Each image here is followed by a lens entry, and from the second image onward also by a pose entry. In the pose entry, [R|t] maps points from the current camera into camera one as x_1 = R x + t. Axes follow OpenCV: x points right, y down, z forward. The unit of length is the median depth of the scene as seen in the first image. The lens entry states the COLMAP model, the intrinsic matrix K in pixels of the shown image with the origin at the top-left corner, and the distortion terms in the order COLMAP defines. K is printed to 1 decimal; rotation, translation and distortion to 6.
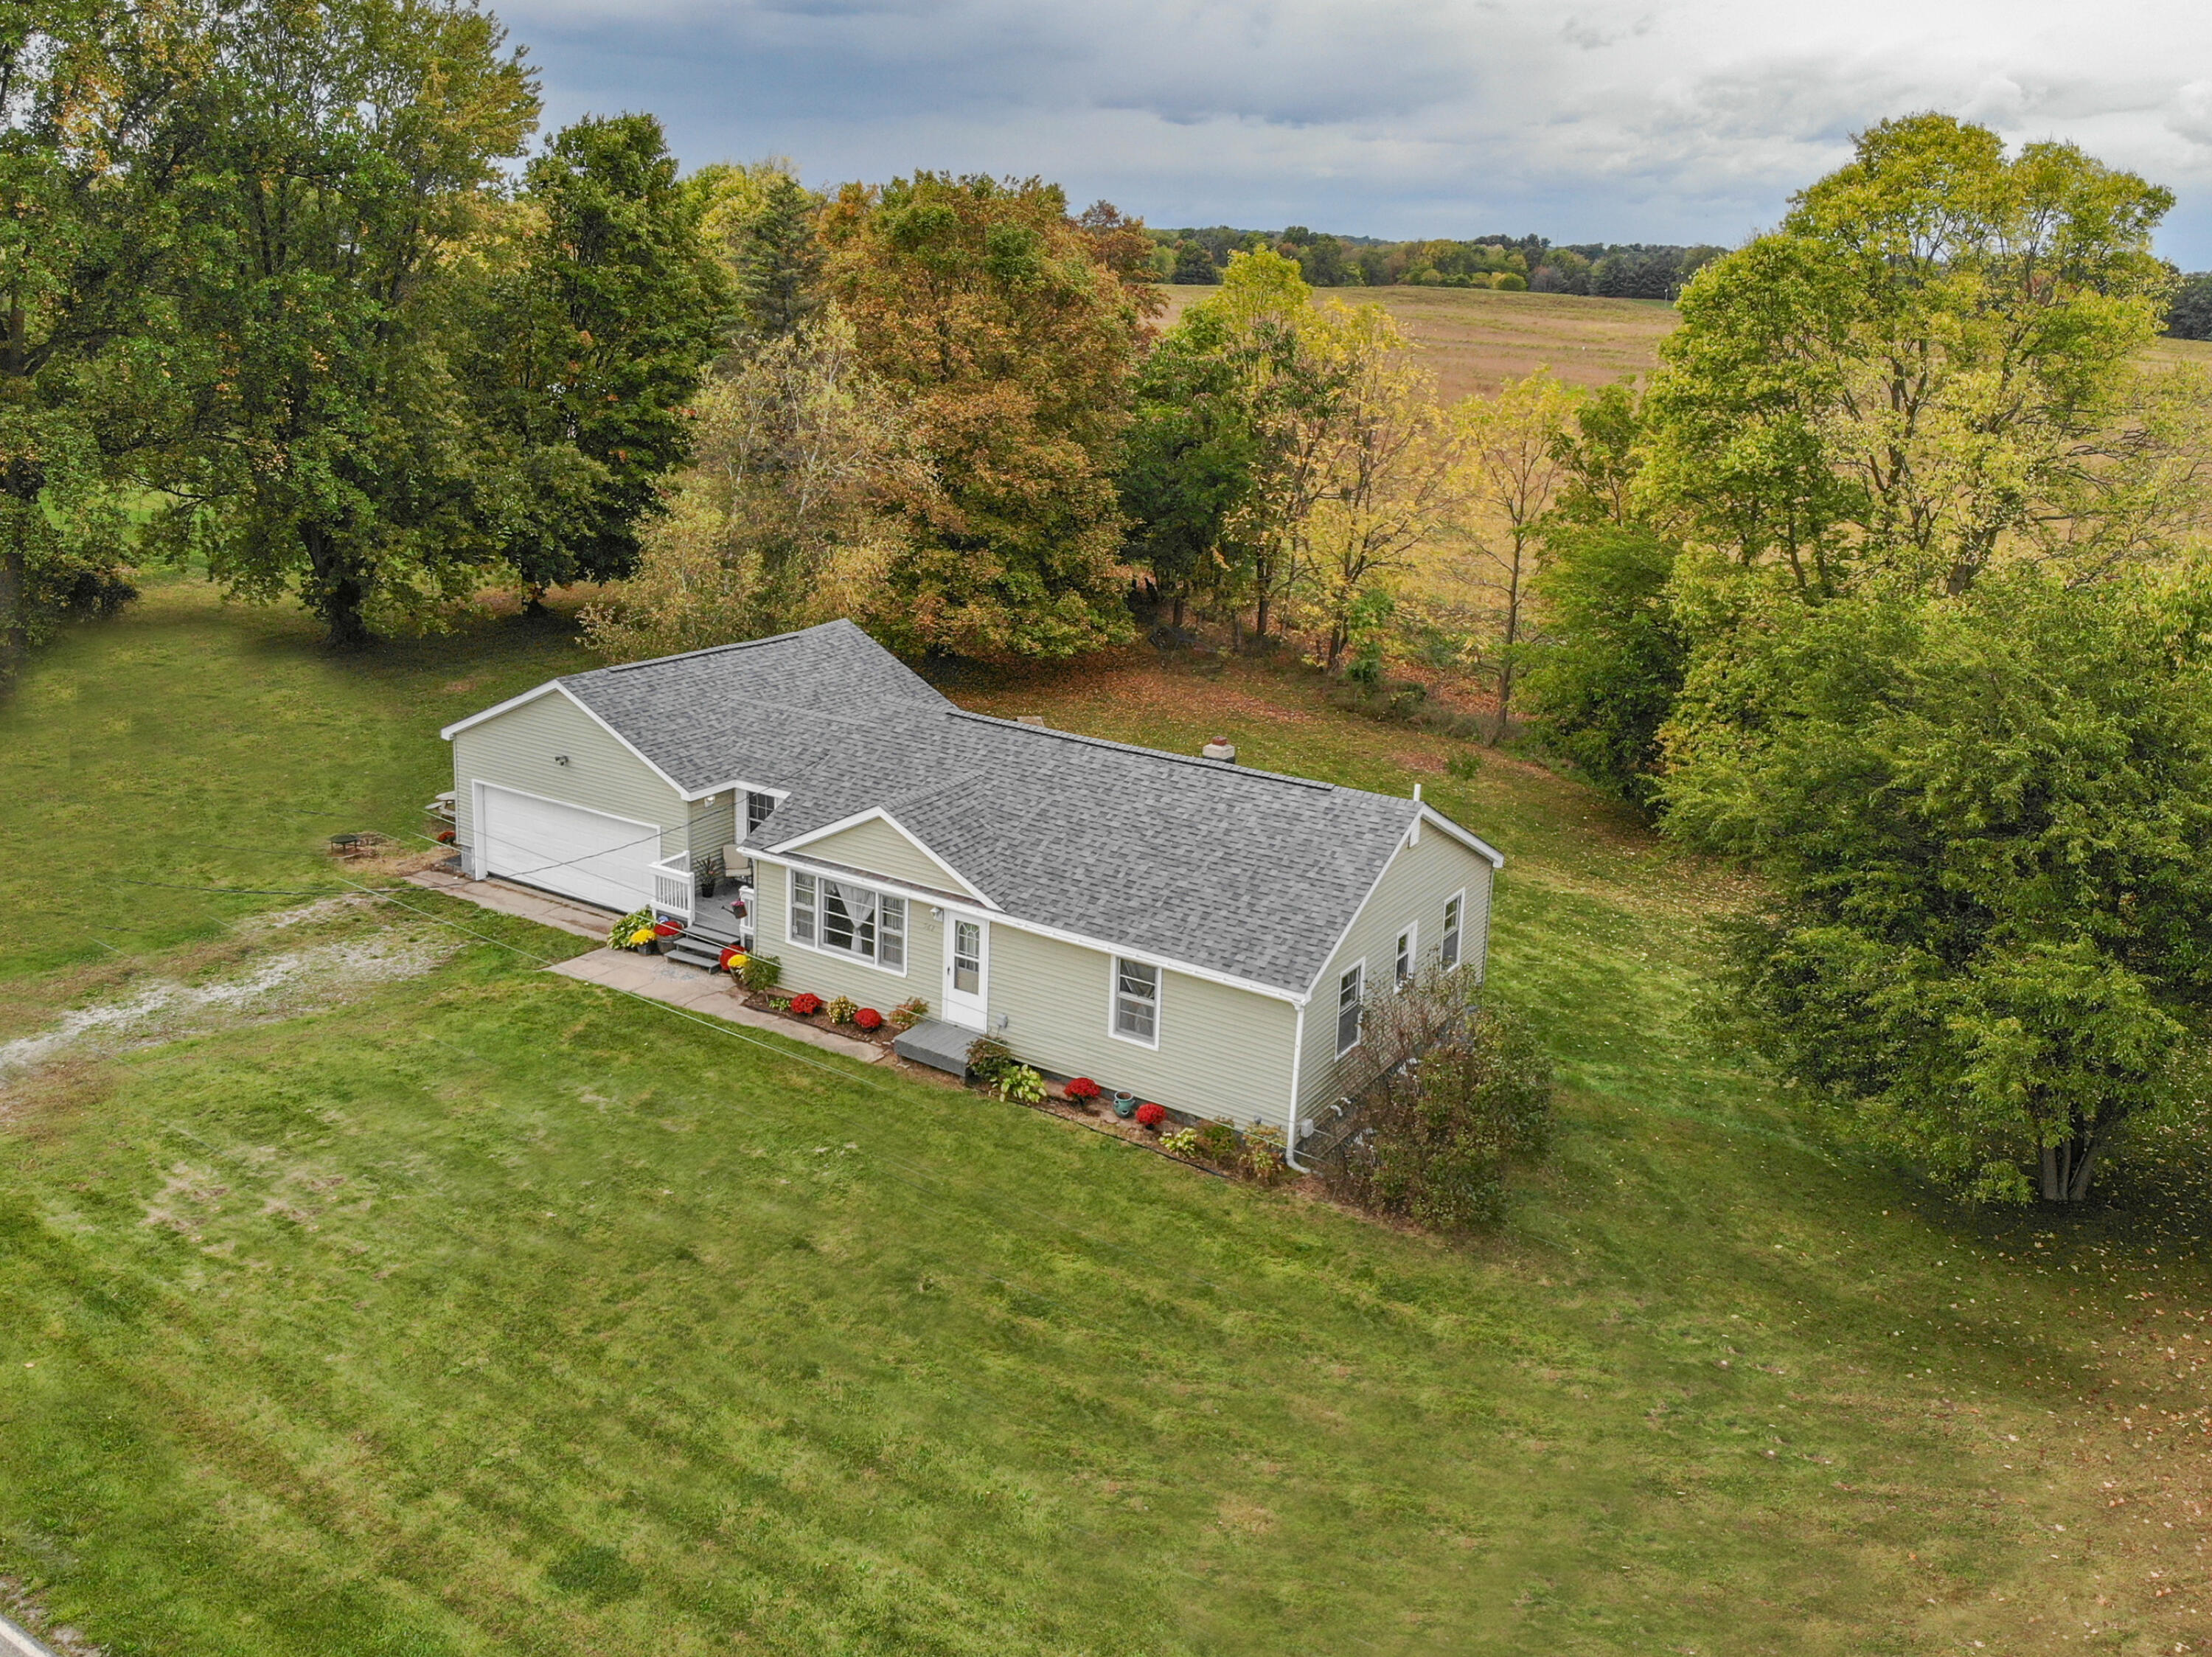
lens RADIAL K [[1979.6, 0, 1106.0], [0, 1979.6, 828.5], [0, 0, 1]] dist [0.129793, -0.002072]
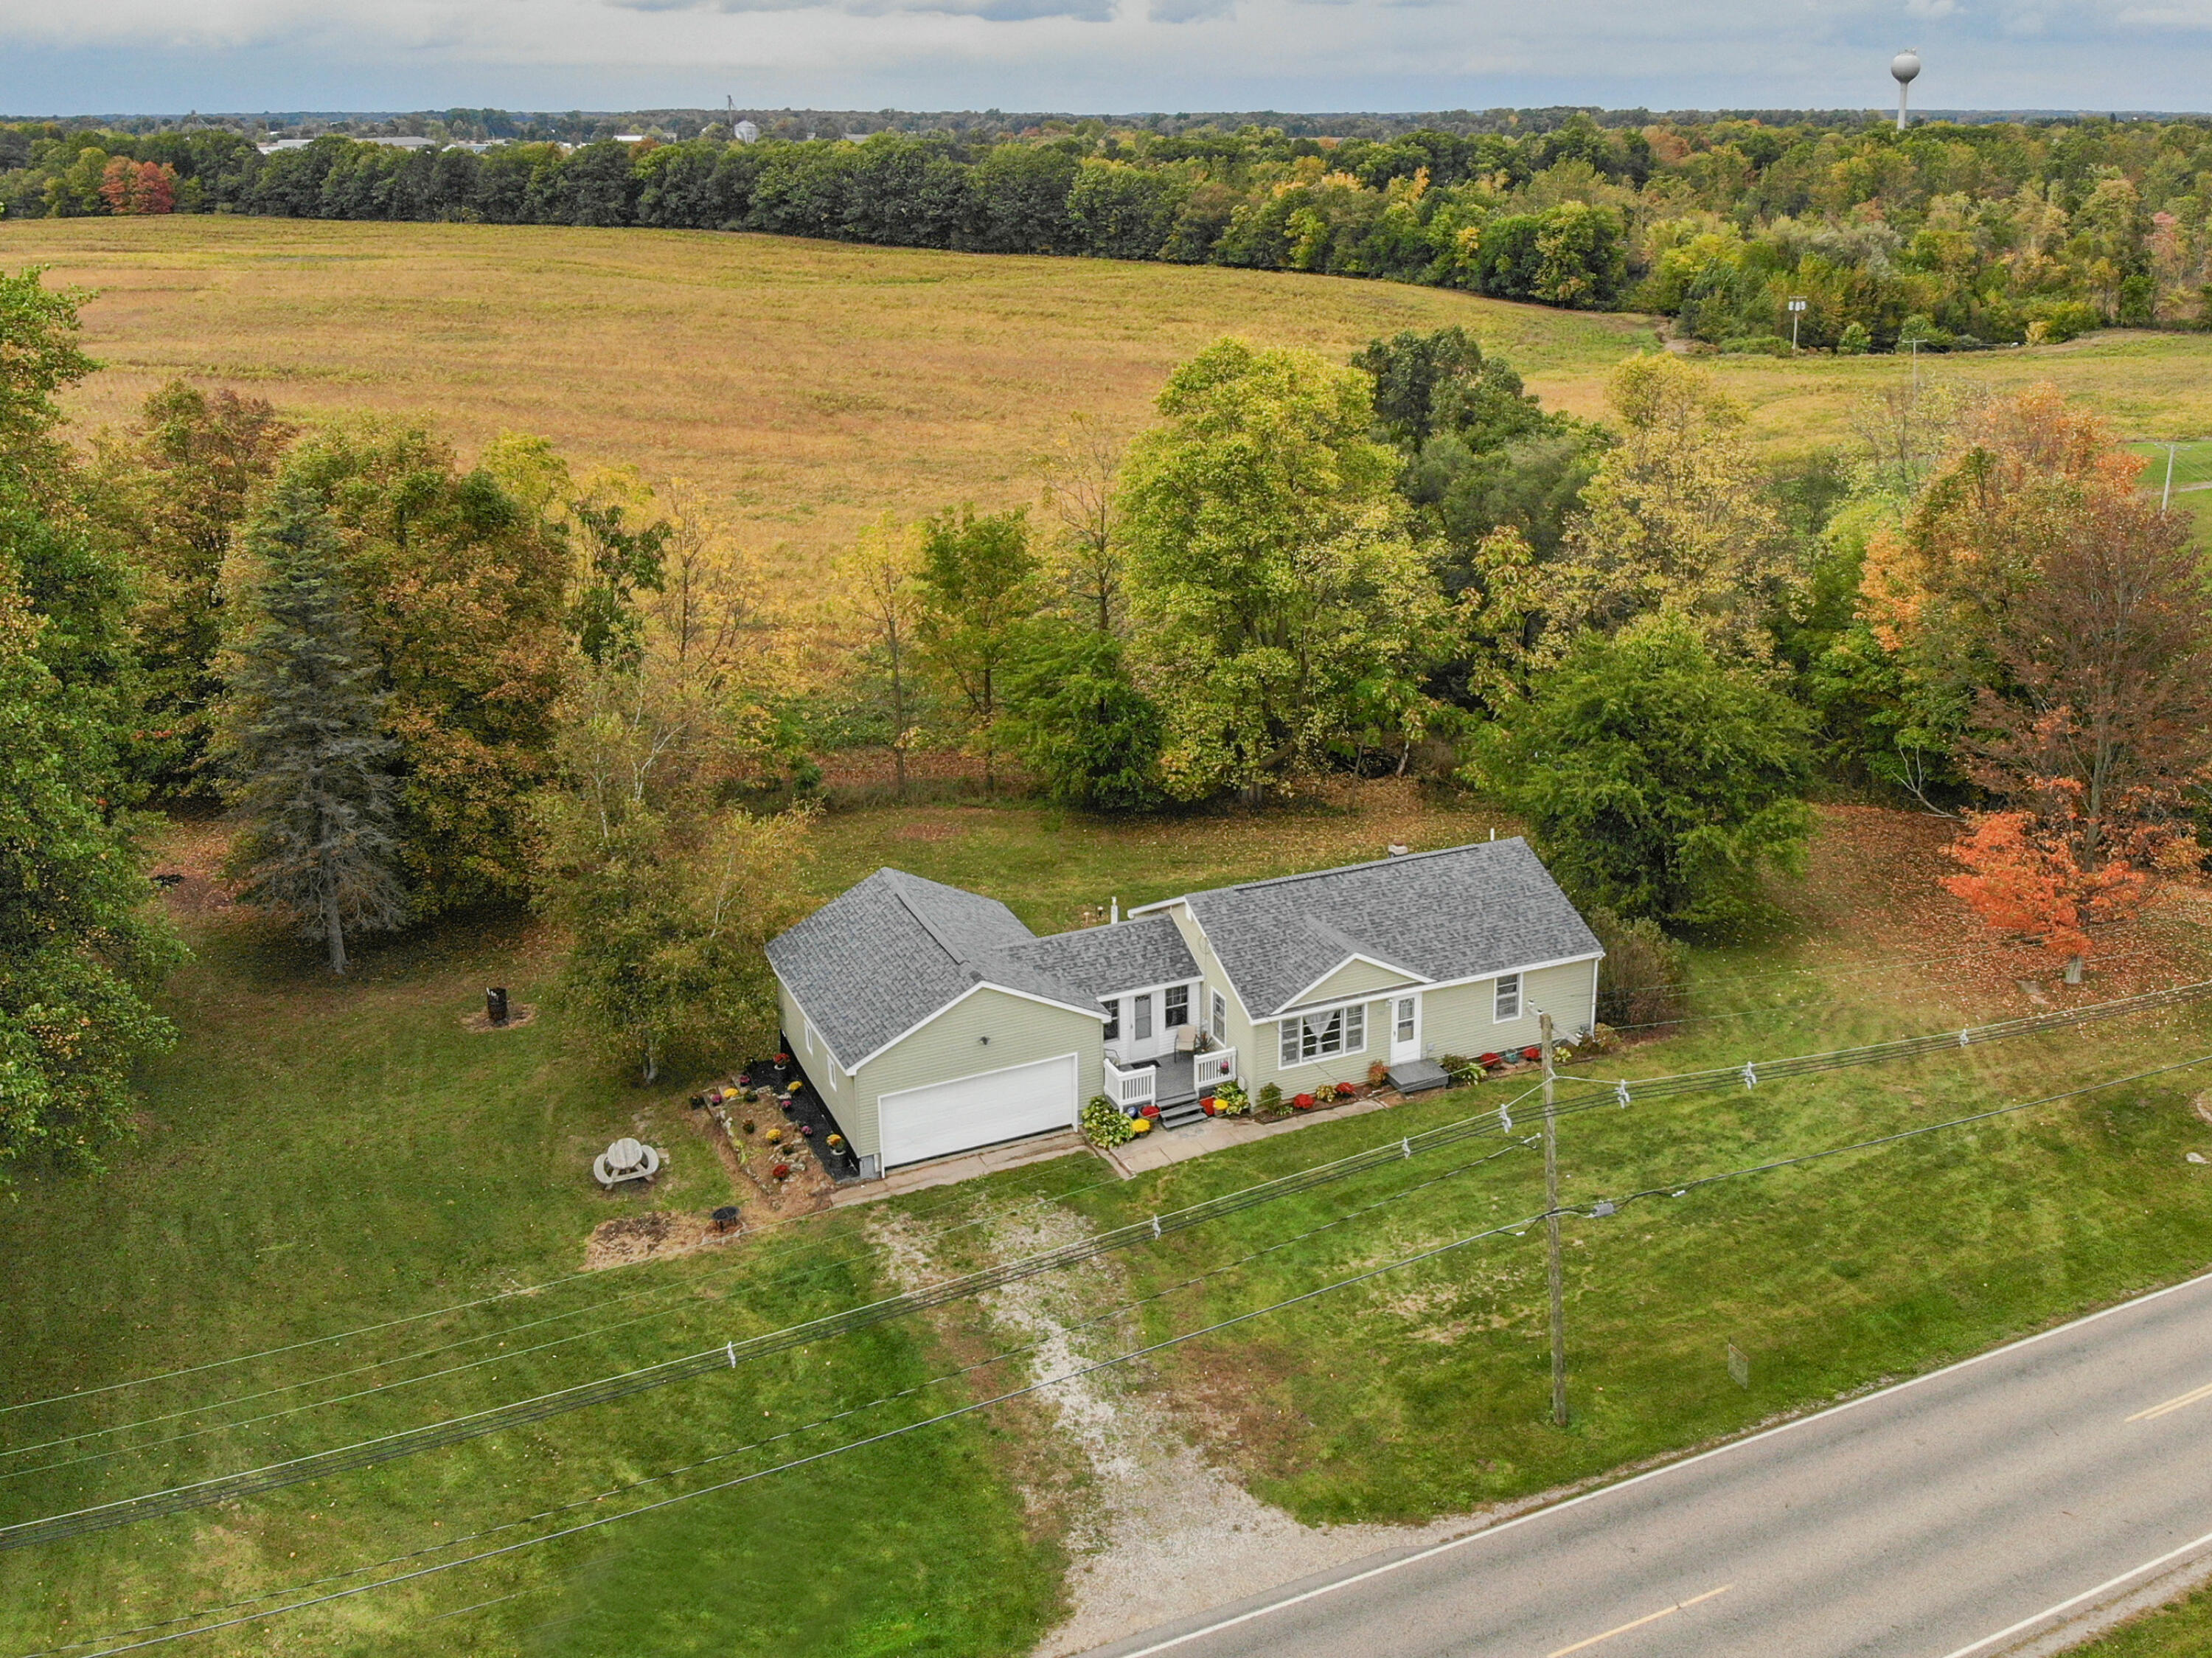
lens RADIAL K [[2132.3, 0, 1265.2], [0, 2132.3, 697.6], [0, 0, 1]] dist [0.152265, -0.386440]
pose [[0.509332, -0.262450, 0.819574, -1.500515], [0.275309, 0.952004, 0.133764, -0.454412], [-0.815344, 0.157506, 0.557141, 0.067518]]
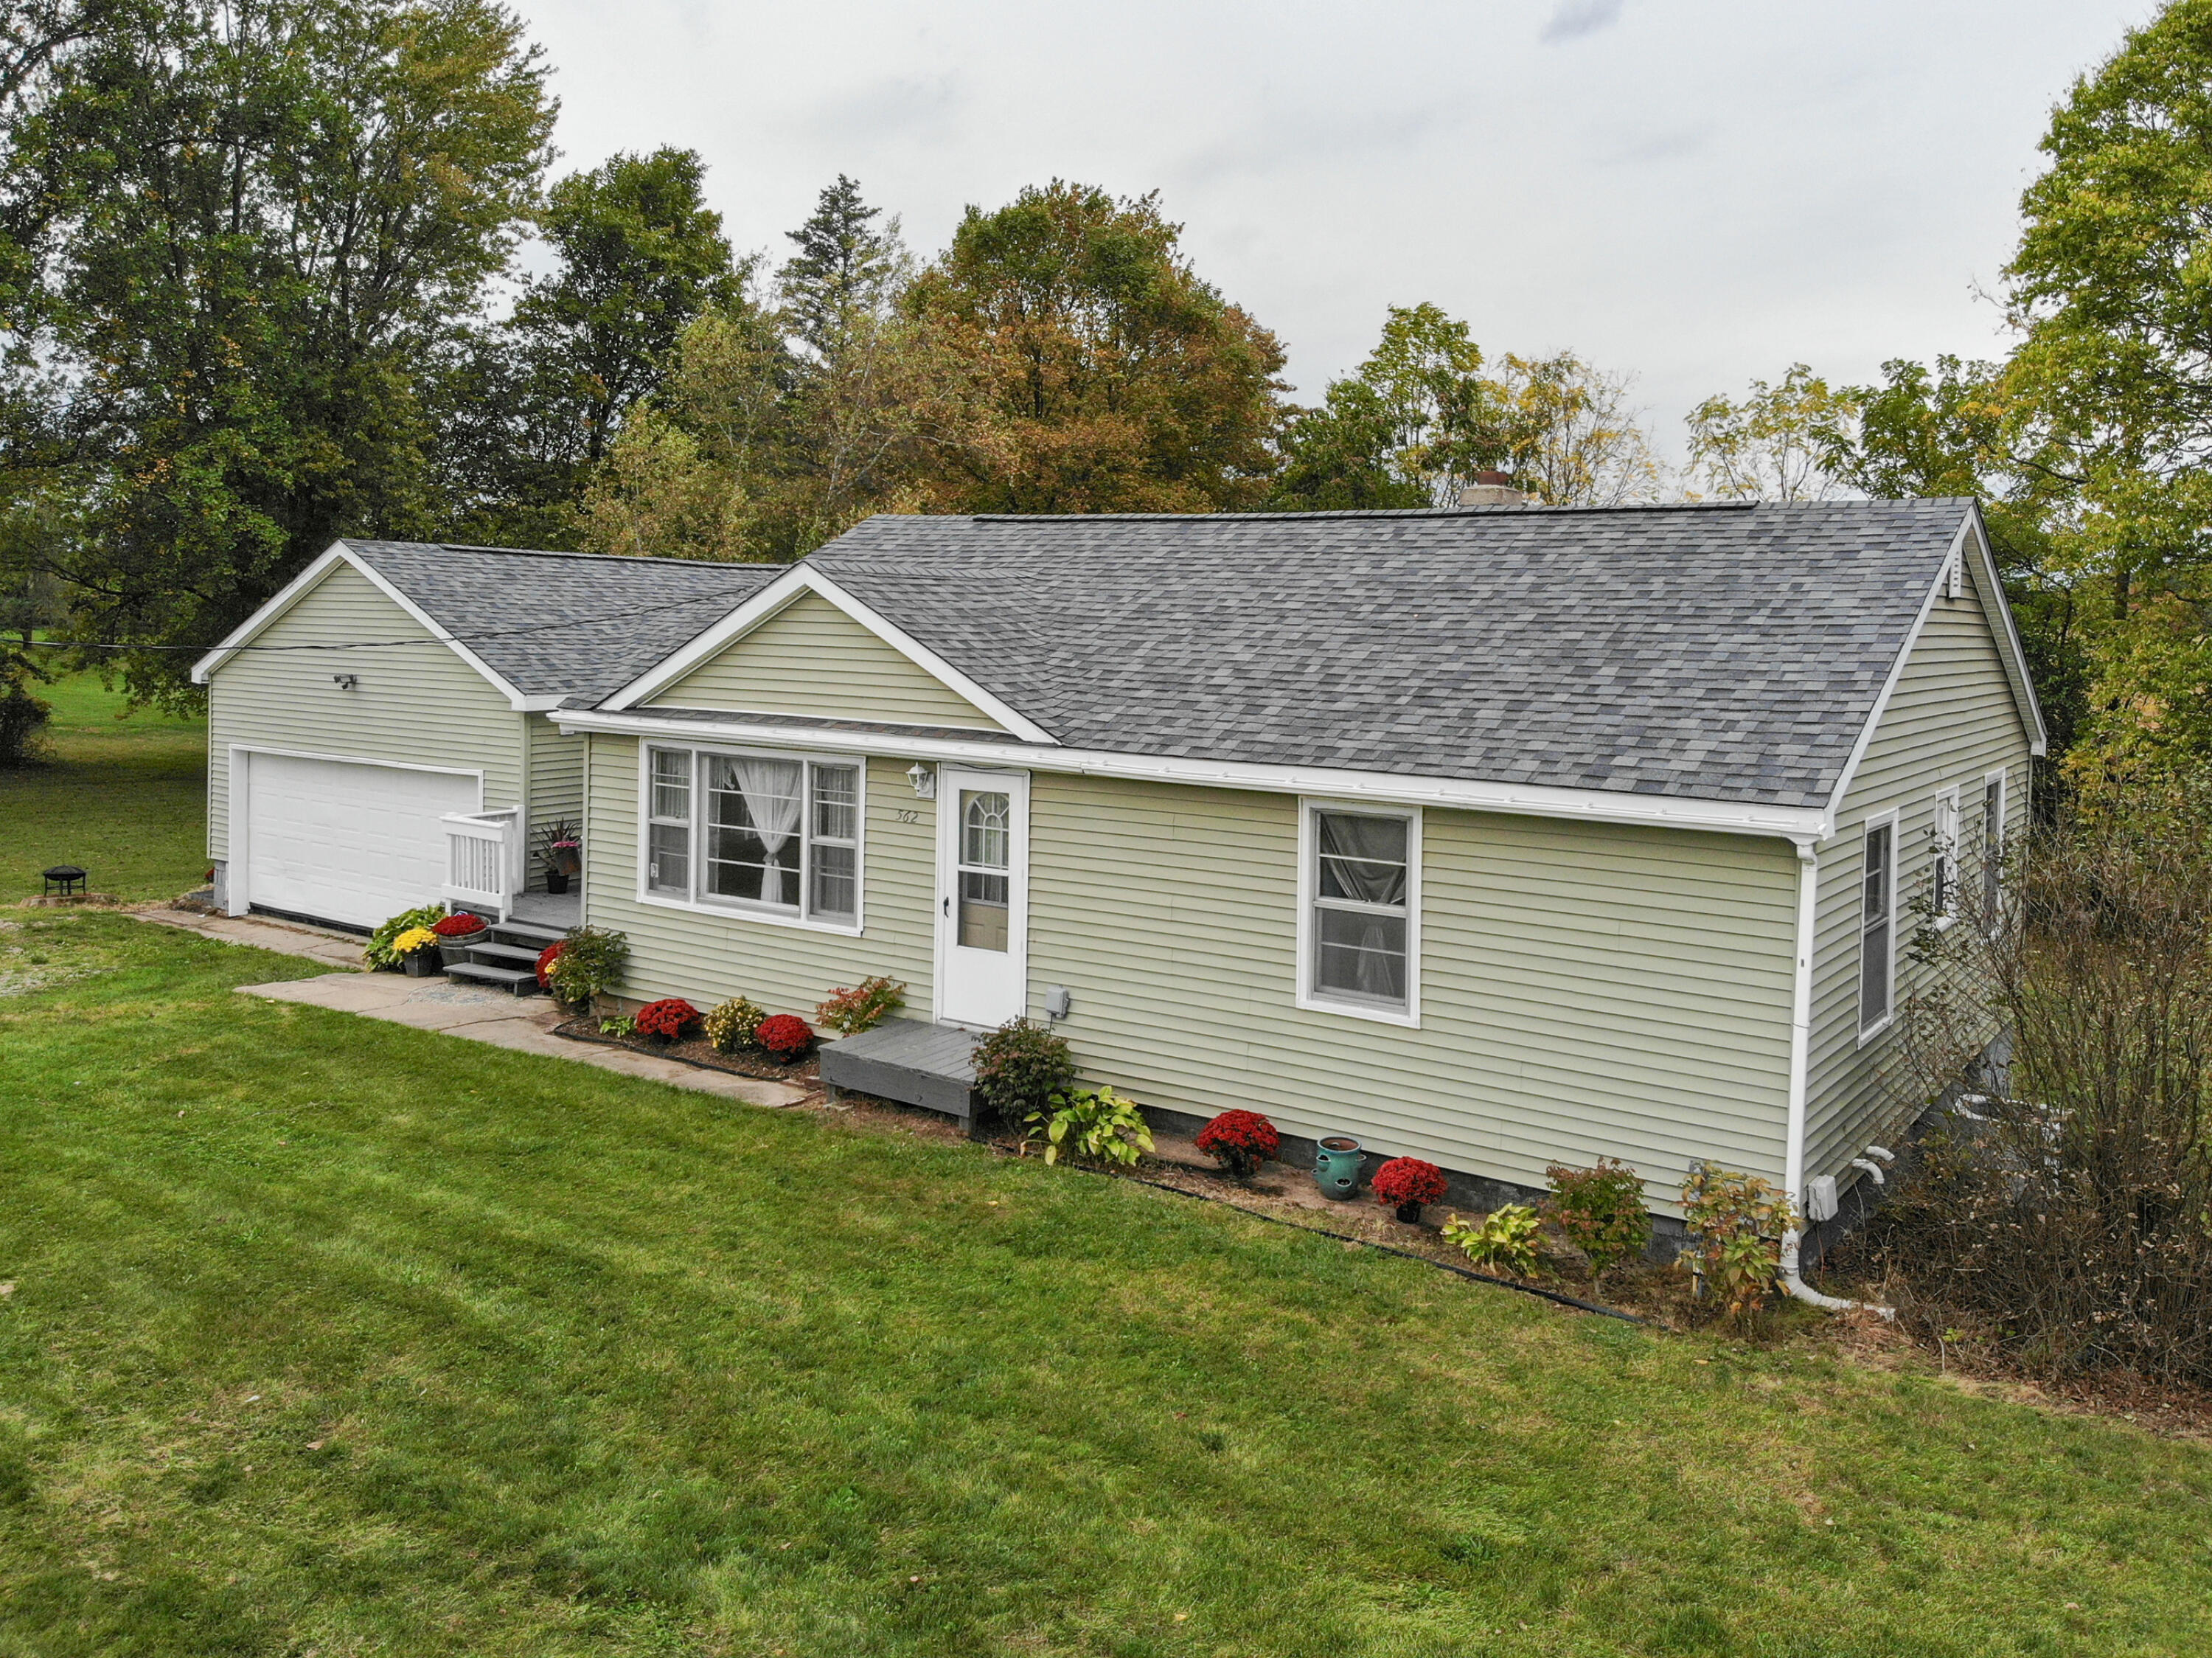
lens RADIAL K [[1813.3, 0, 1163.2], [0, 1813.3, 765.1], [0, 0, 1]] dist [0.175919, -0.383139]
pose [[0.999162, -0.020456, -0.035451, -0.012229], [0.012266, 0.975992, -0.217463, 0.133900], [0.039049, 0.216845, 0.975425, 0.577624]]
